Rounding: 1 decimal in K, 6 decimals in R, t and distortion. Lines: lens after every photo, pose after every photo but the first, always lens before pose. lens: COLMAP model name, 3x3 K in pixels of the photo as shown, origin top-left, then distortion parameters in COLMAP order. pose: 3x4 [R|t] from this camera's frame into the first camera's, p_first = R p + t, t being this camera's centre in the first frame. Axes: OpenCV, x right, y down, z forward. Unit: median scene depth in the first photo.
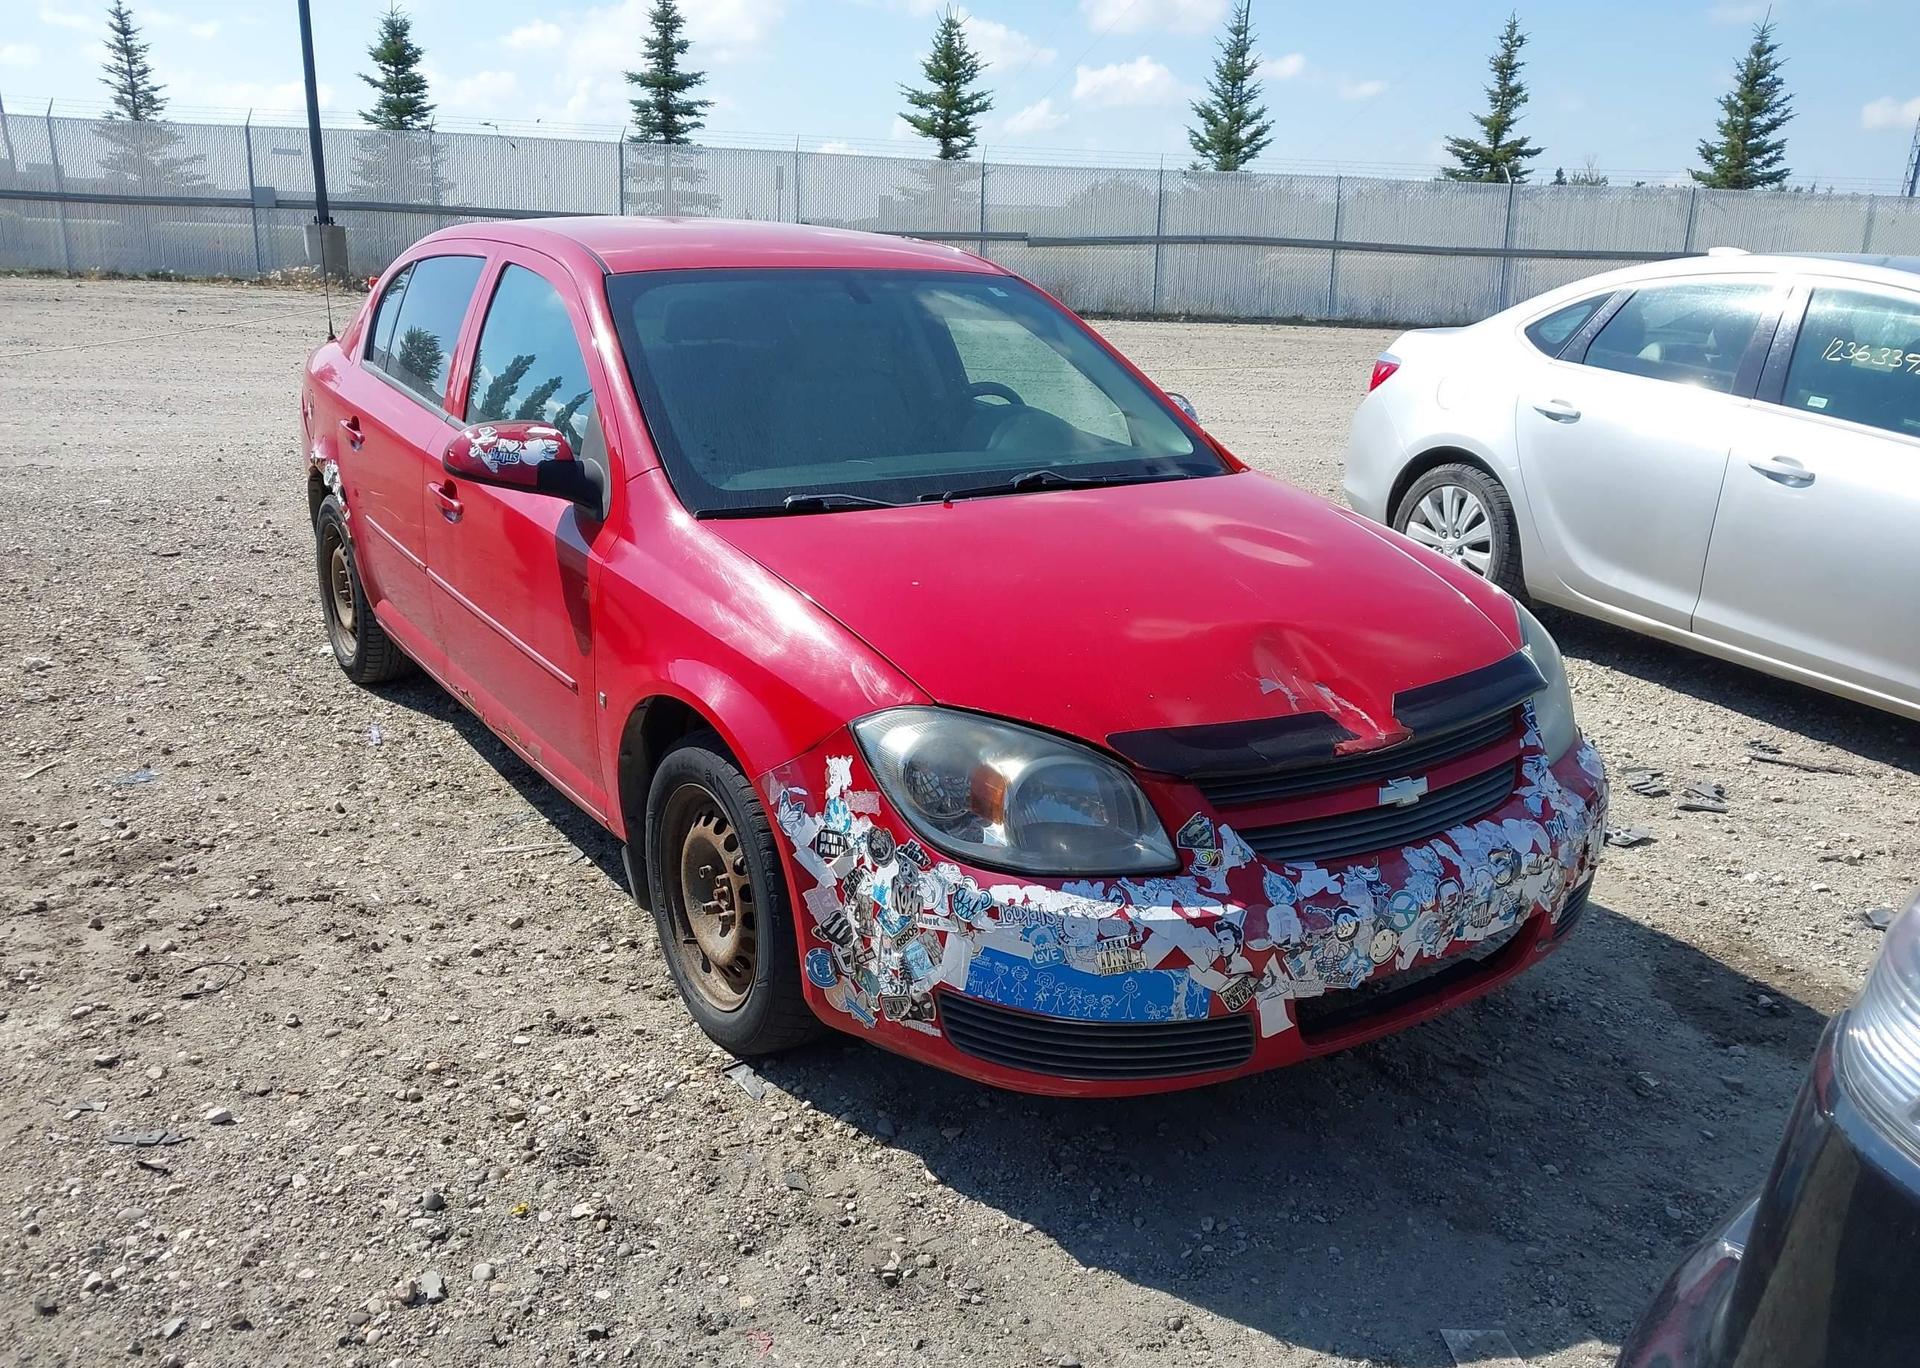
lens RADIAL K [[1539.6, 0, 941.4], [0, 1539.6, 699.7], [0, 0, 1]] dist [0.011849, -0.007674]
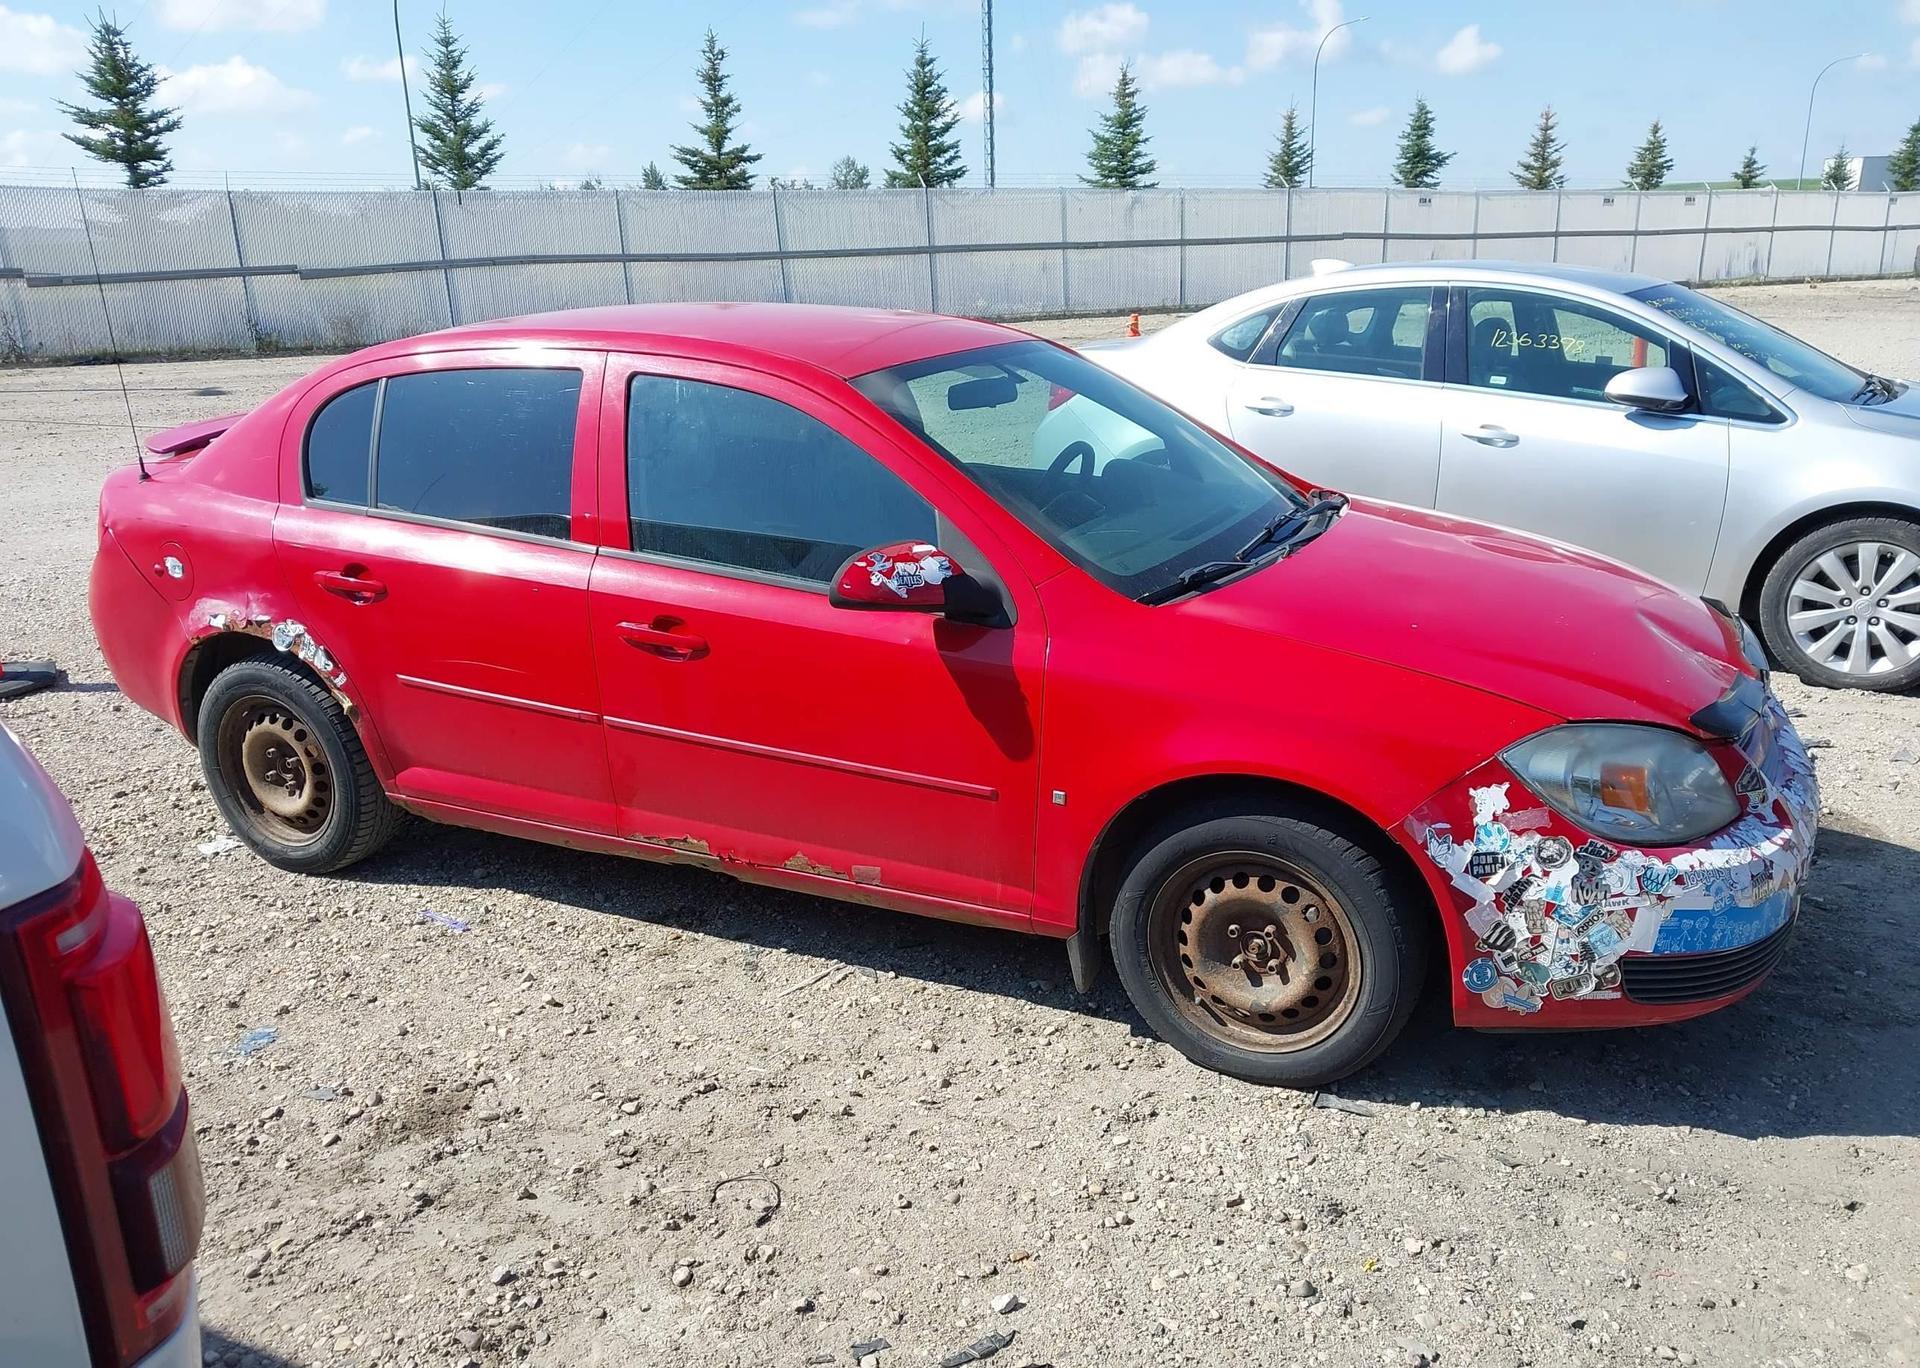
lens RADIAL K [[1539.6, 0, 936.6], [0, 1539.6, 720.1], [0, 0, 1]] dist [0.011849, -0.007674]
pose [[0.865963, -0.199369, 0.458649, -0.672241], [0.194726, 0.979143, 0.057964, -0.113553], [-0.460640, 0.039116, 0.886725, 0.124314]]
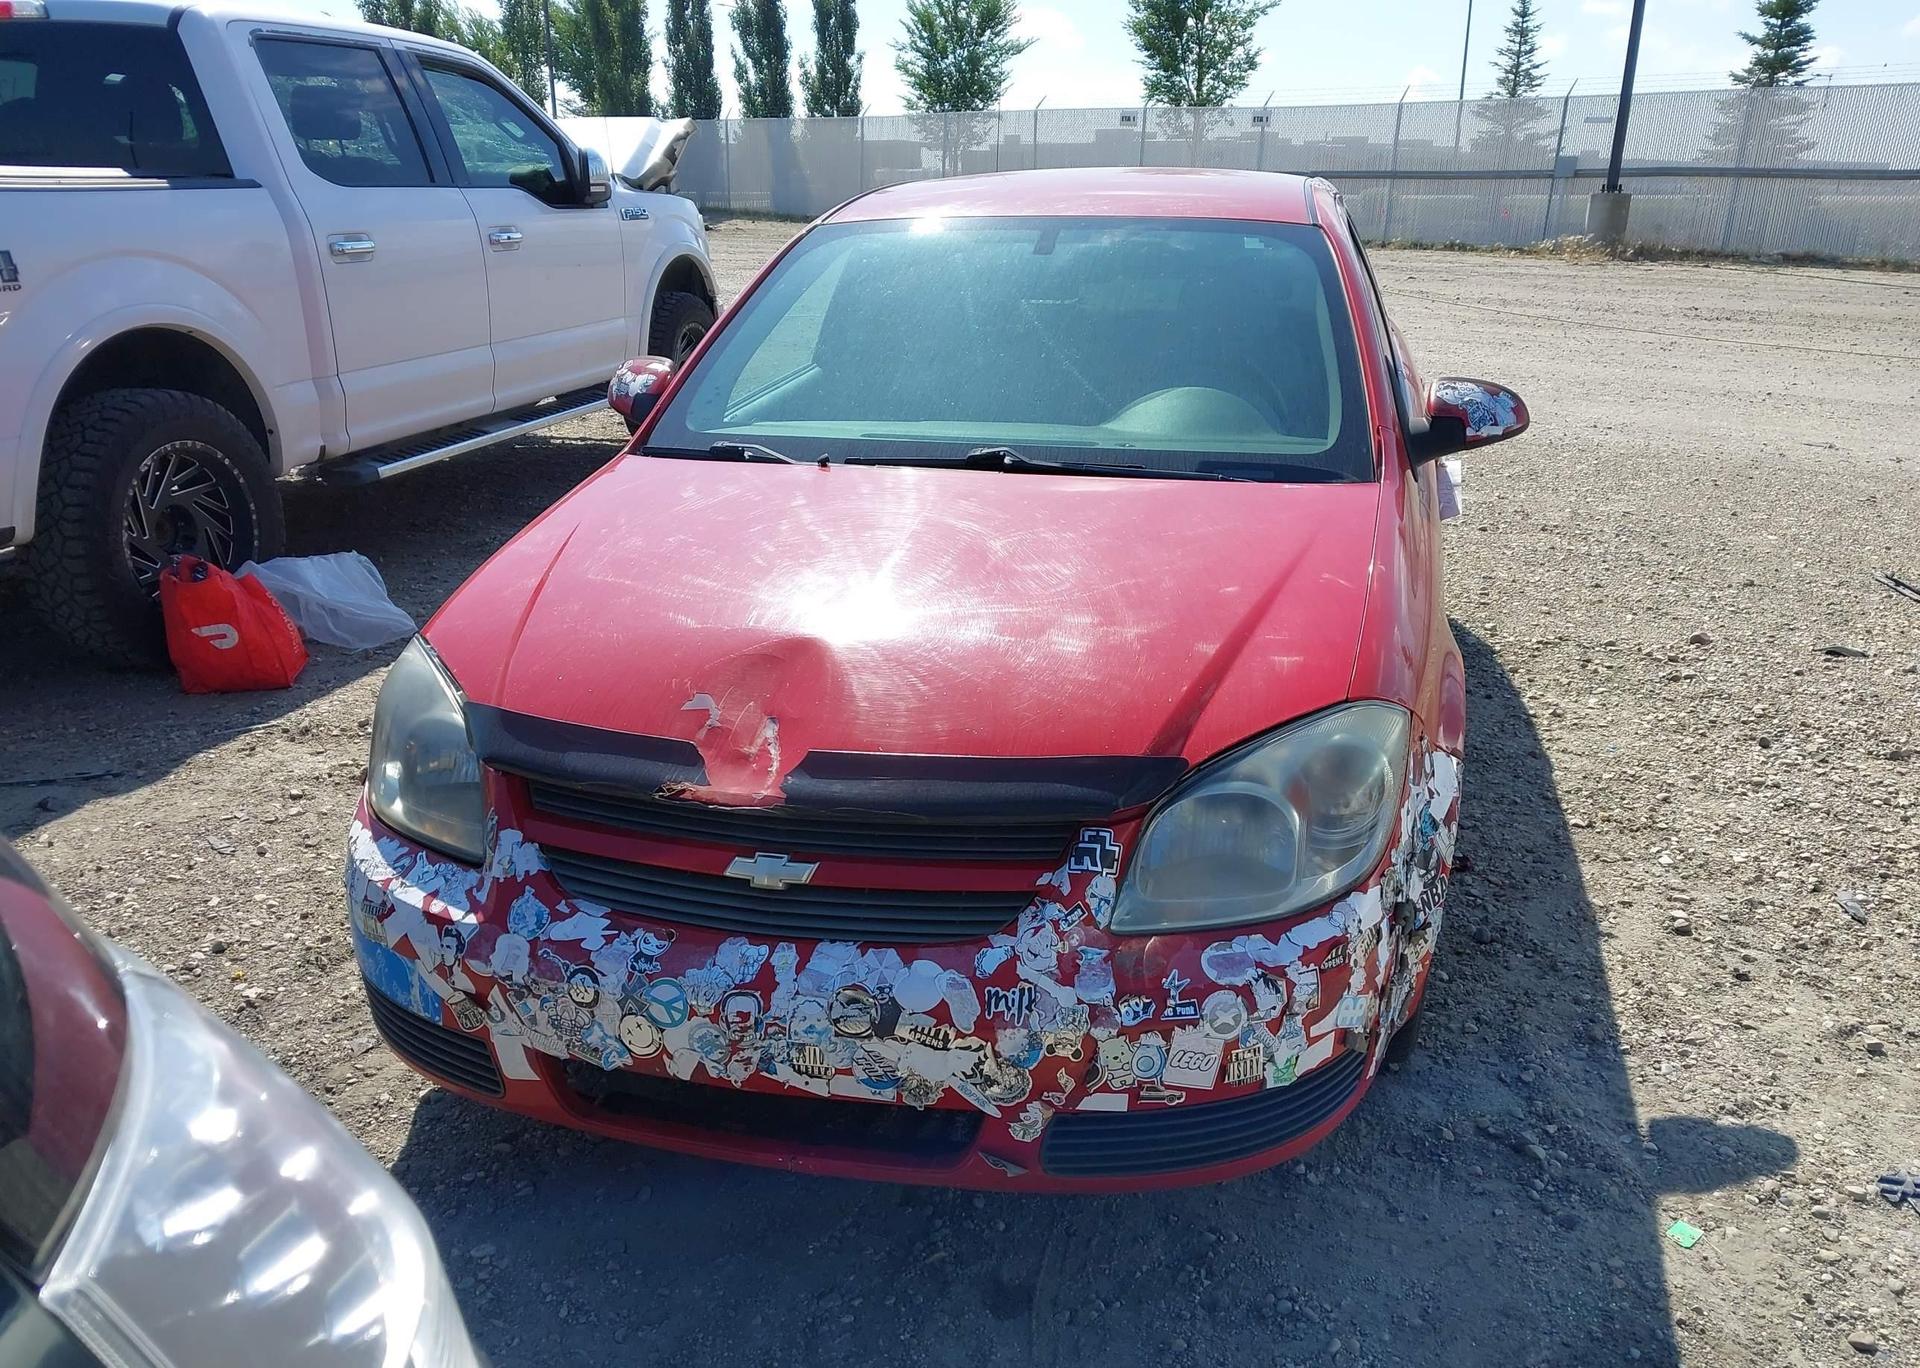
lens RADIAL K [[1539.6, 0, 990.3], [0, 1539.6, 688.7], [0, 0, 1]] dist [0.011849, -0.007674]
pose [[0.666905, 0.204486, -0.716535, 0.679277], [-0.197282, 0.975748, 0.094843, -0.094730], [0.718552, 0.078108, 0.691073, 0.393353]]
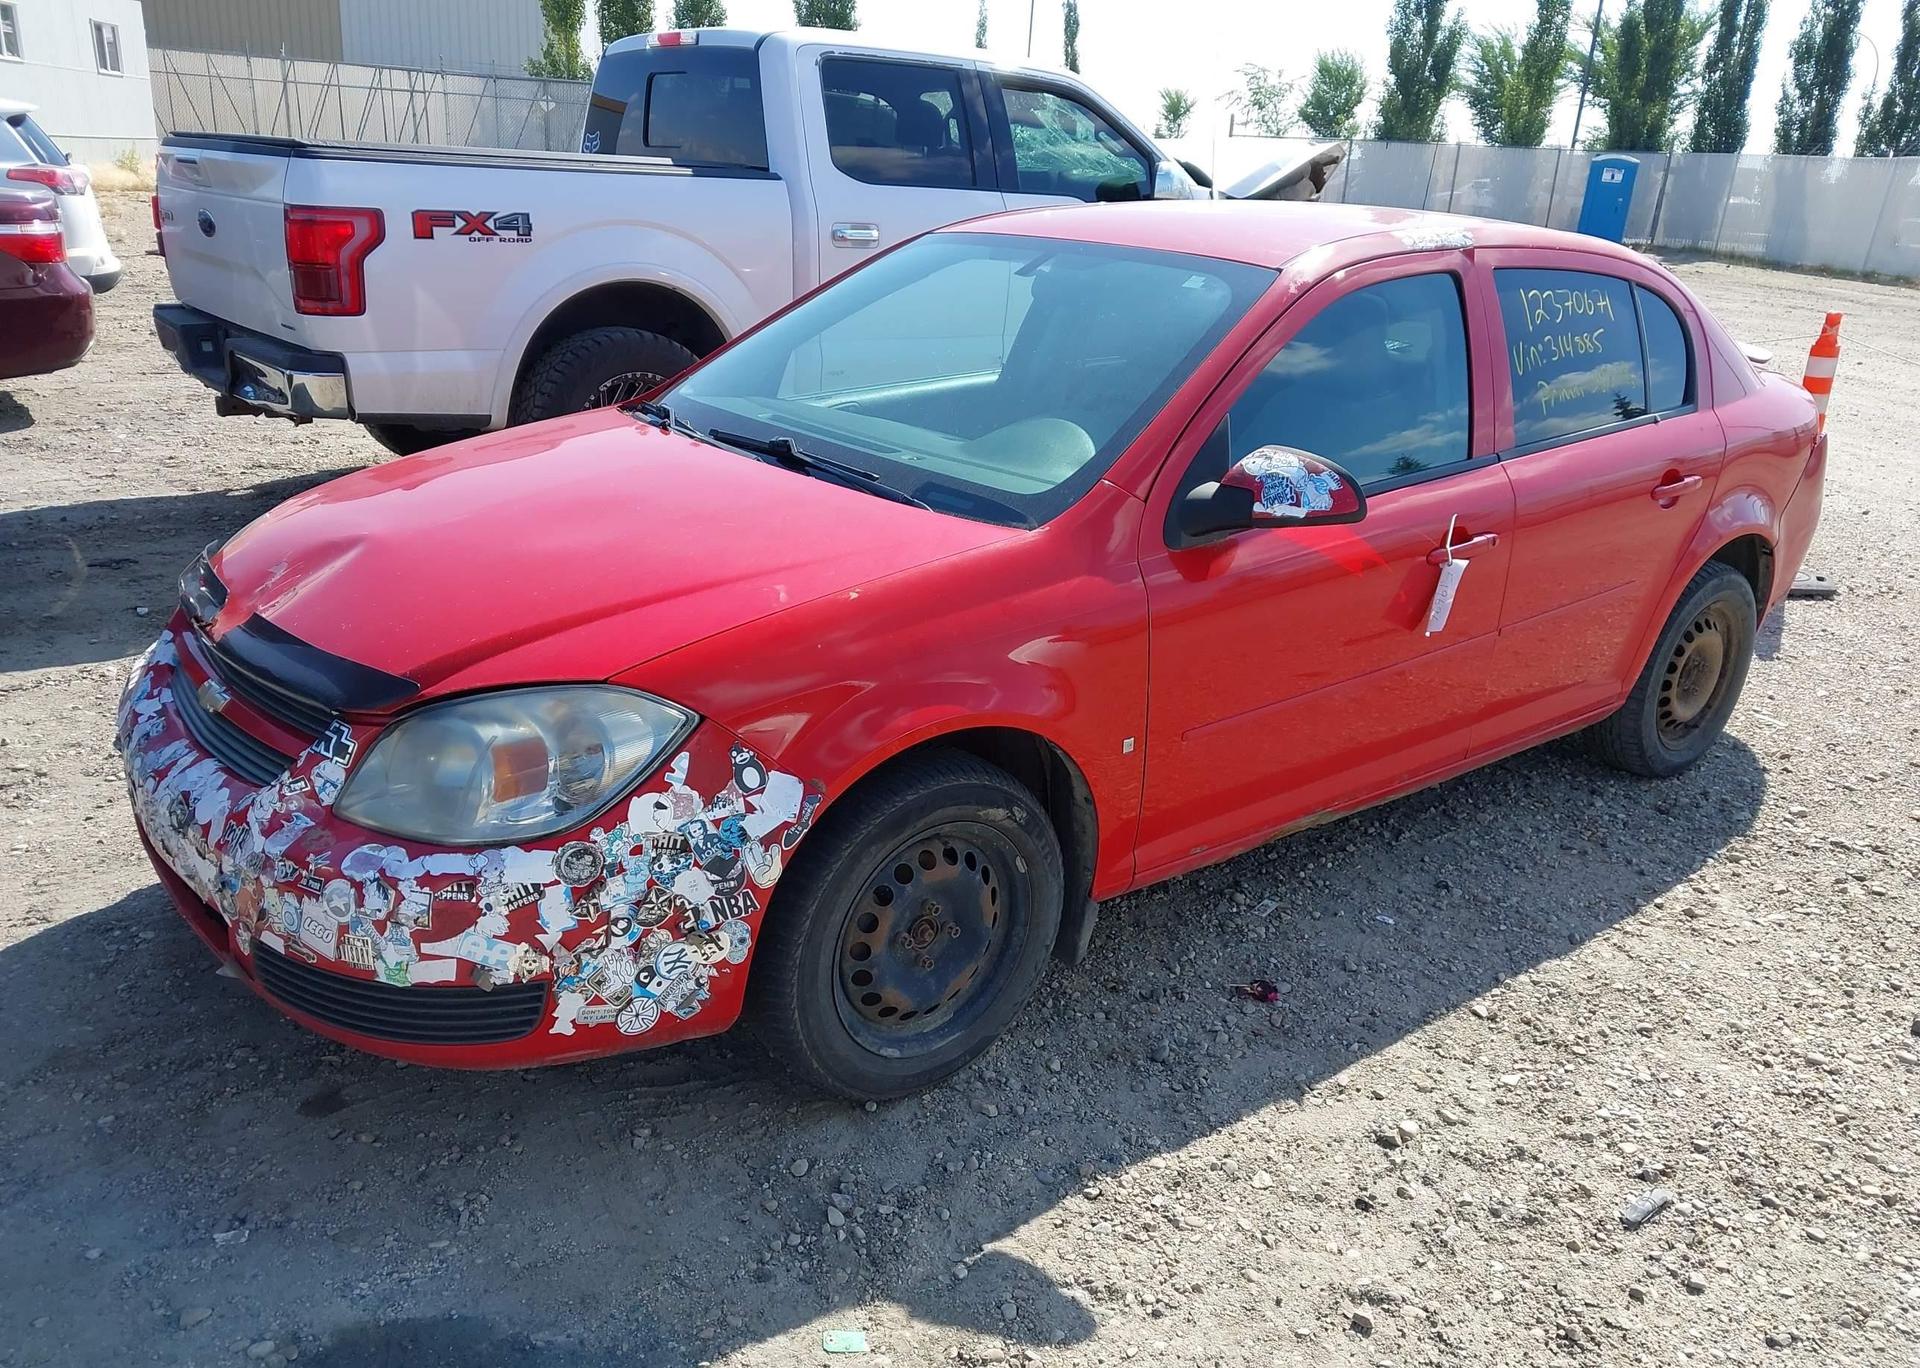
lens RADIAL K [[1539.6, 0, 963.6], [0, 1539.6, 685.7], [0, 0, 1]] dist [0.011849, -0.007674]
pose [[0.099080, 0.292648, -0.951073, 0.969348], [-0.344146, 0.906874, 0.243195, -0.269116], [0.933674, 0.303212, 0.190567, 0.936216]]
